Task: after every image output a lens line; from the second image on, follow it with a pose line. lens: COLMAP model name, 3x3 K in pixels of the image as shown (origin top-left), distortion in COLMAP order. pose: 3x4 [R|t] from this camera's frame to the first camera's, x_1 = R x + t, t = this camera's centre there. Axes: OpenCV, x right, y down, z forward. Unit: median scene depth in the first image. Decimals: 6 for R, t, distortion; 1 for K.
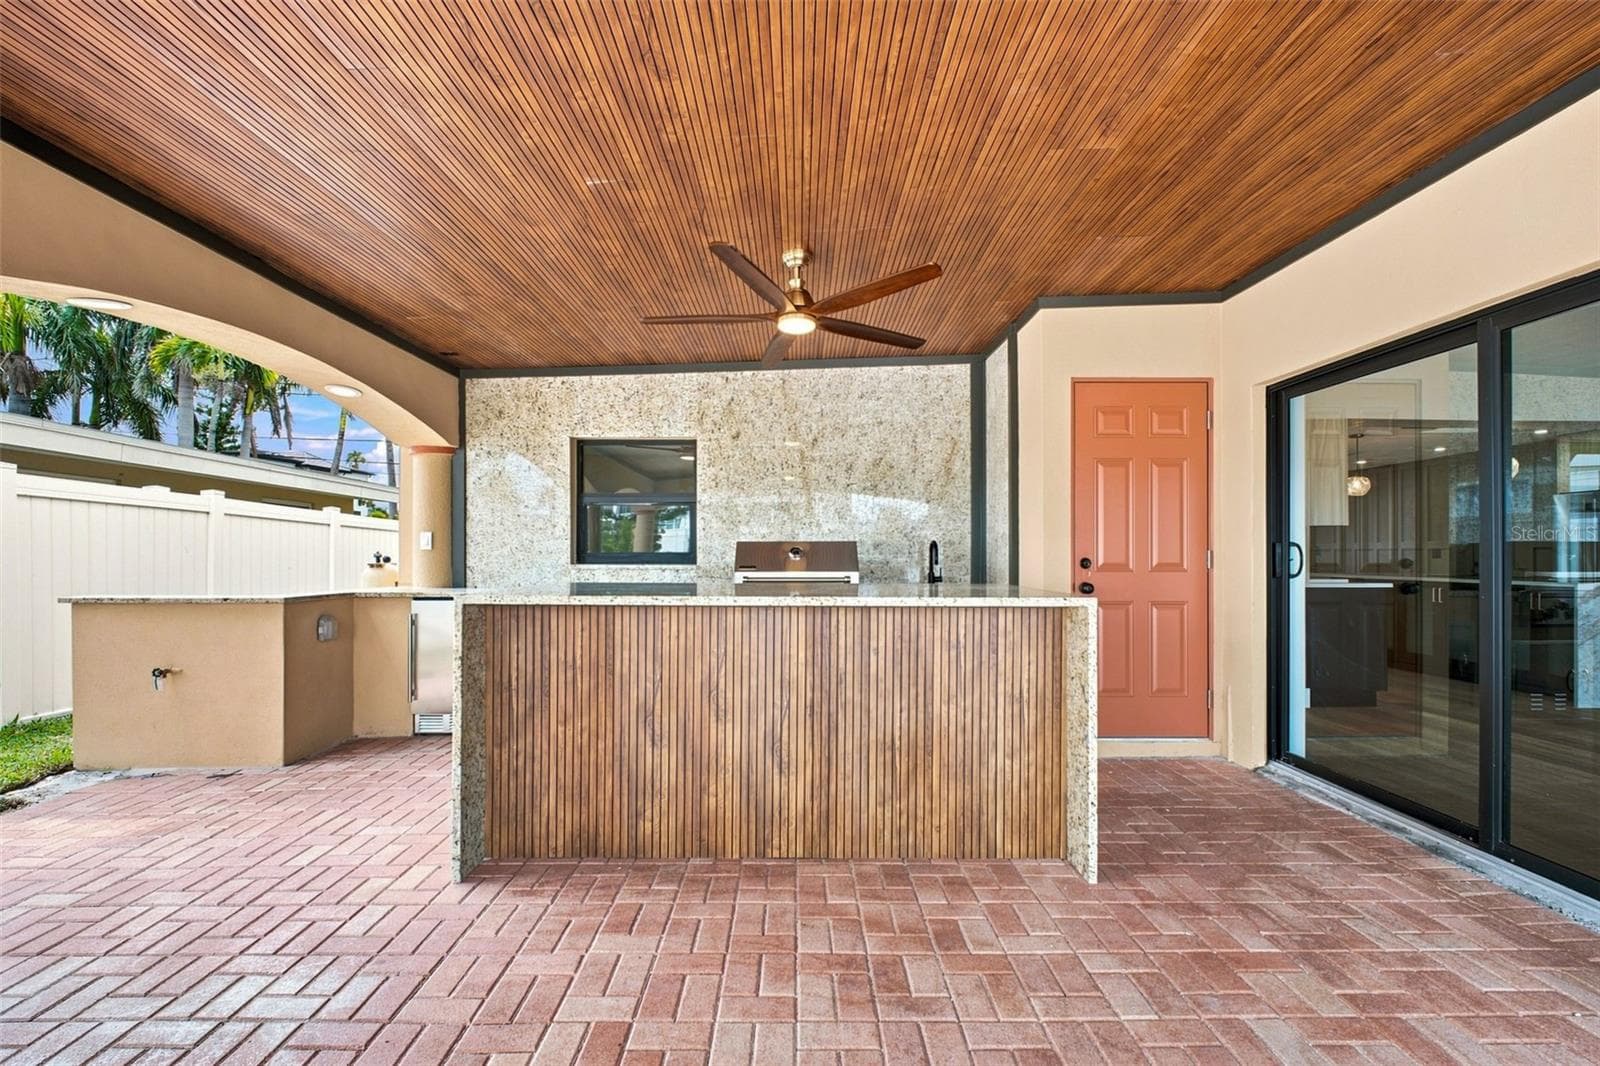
lens RADIAL K [[729.6, 0, 796.1], [0, 729.6, 554.6], [0, 0, 1]] dist [-0.001753, -0.000684]
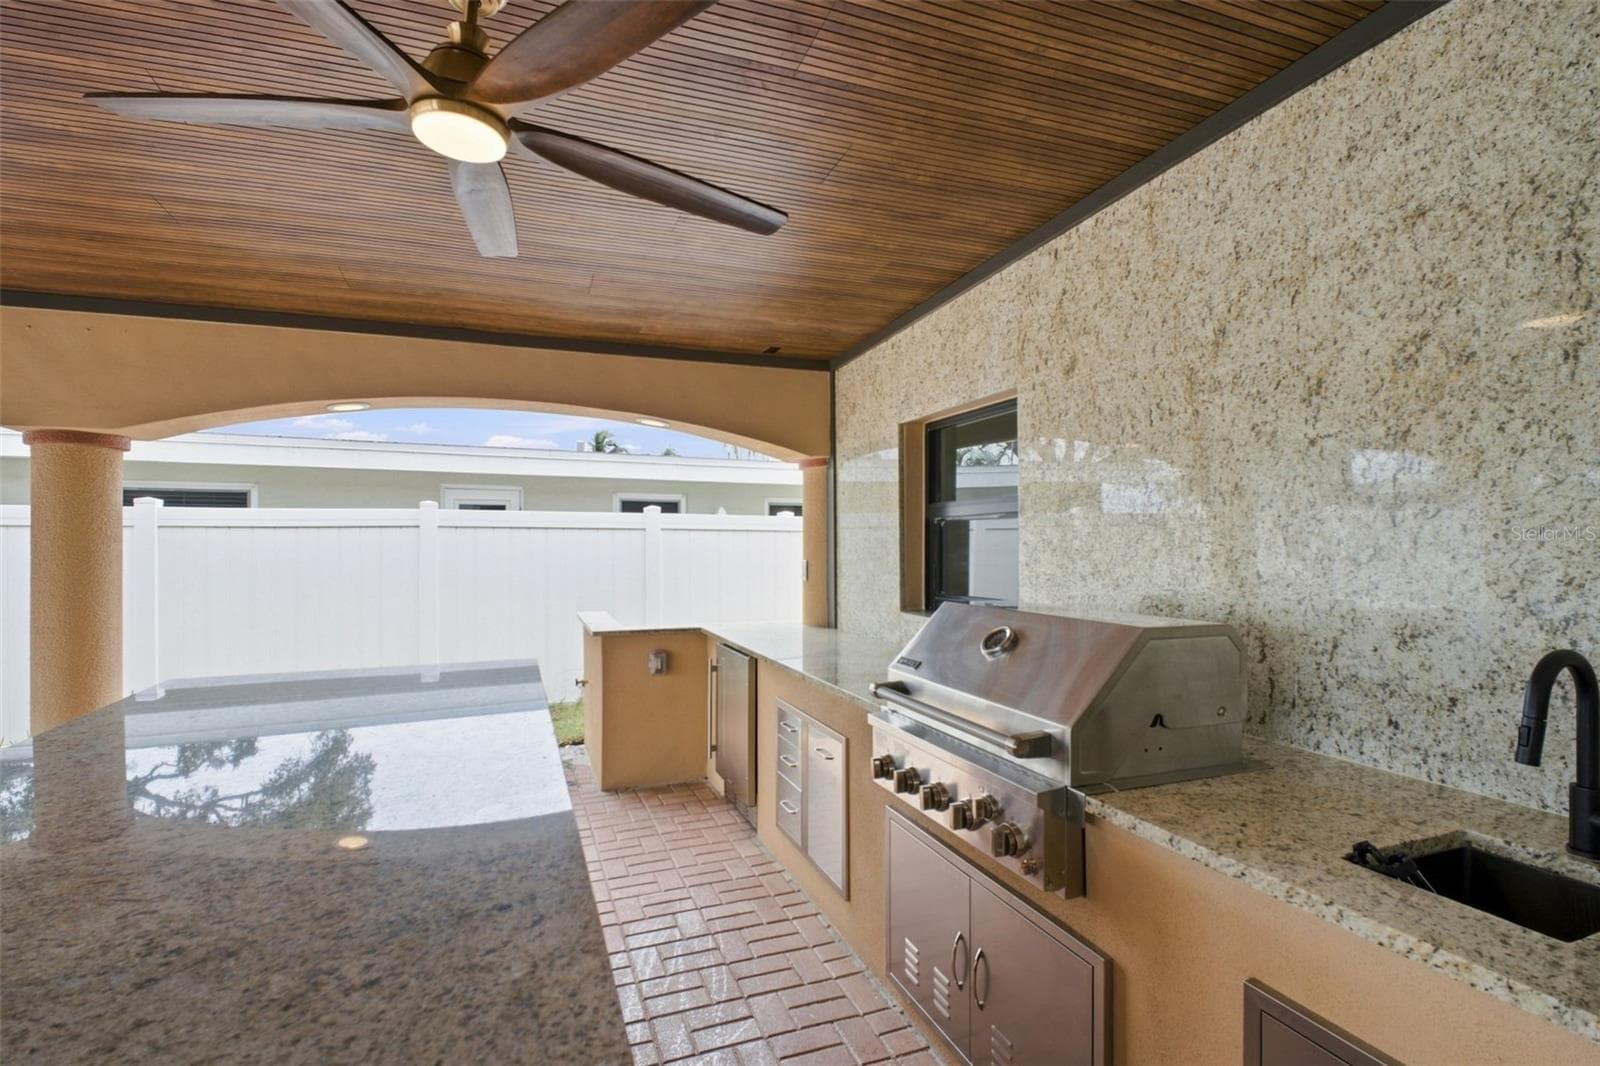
lens RADIAL K [[761.7, 0, 768.0], [0, 761.7, 540.8], [0, 0, 1]] dist [-0.001229, -0.006630]
pose [[0.317917, -0.004062, -0.948110, 0.330353], [0.003146, 0.999990, -0.003229, -0.052485], [0.948113, -0.001957, 0.317927, 0.684540]]
